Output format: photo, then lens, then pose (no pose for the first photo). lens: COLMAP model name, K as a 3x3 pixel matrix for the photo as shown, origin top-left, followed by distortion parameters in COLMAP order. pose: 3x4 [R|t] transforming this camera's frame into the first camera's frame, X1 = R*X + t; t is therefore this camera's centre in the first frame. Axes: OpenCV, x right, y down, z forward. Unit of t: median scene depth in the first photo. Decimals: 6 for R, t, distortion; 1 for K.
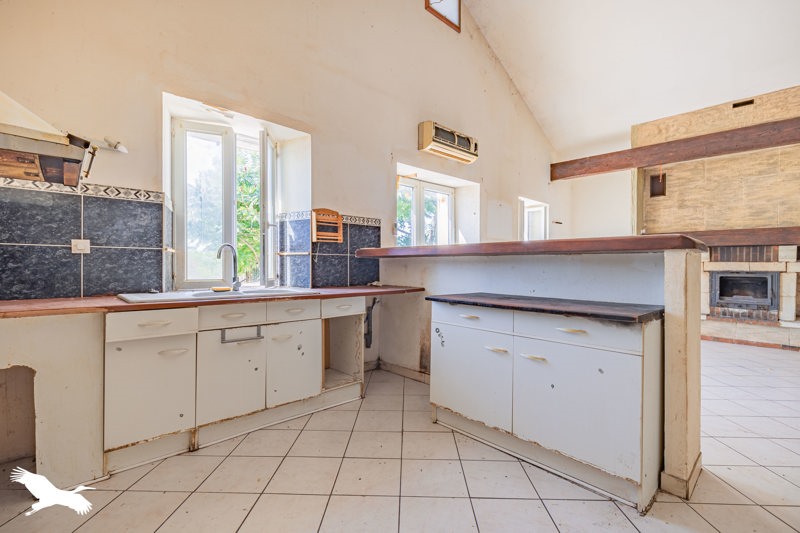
lens RADIAL K [[360.8, 0, 397.3], [0, 360.8, 263.5], [0, 0, 1]] dist [0.003028, 0.000097]
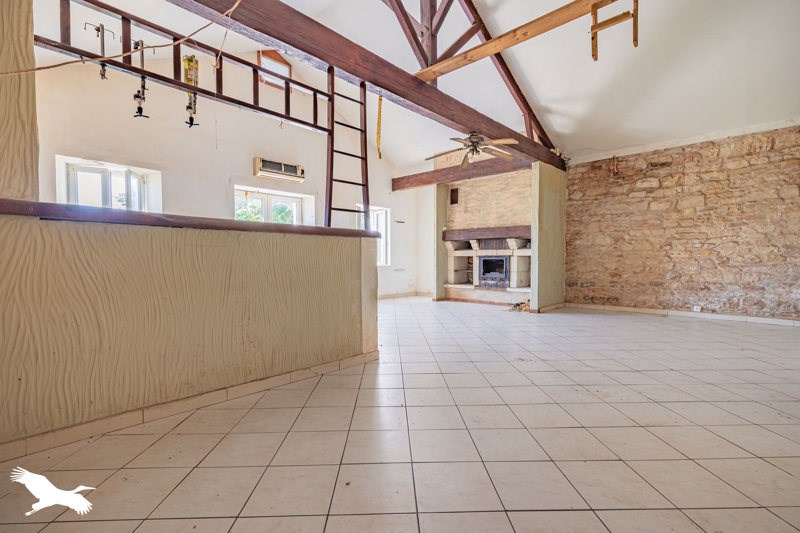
lens RADIAL K [[360.8, 0, 401.4], [0, 360.8, 269.6], [0, 0, 1]] dist [0.003028, 0.000097]
pose [[0.998848, -0.005543, 0.047668, 0.499258], [0.004077, 0.999518, 0.030787, 0.030755], [-0.047815, -0.030557, 0.998389, -0.462764]]
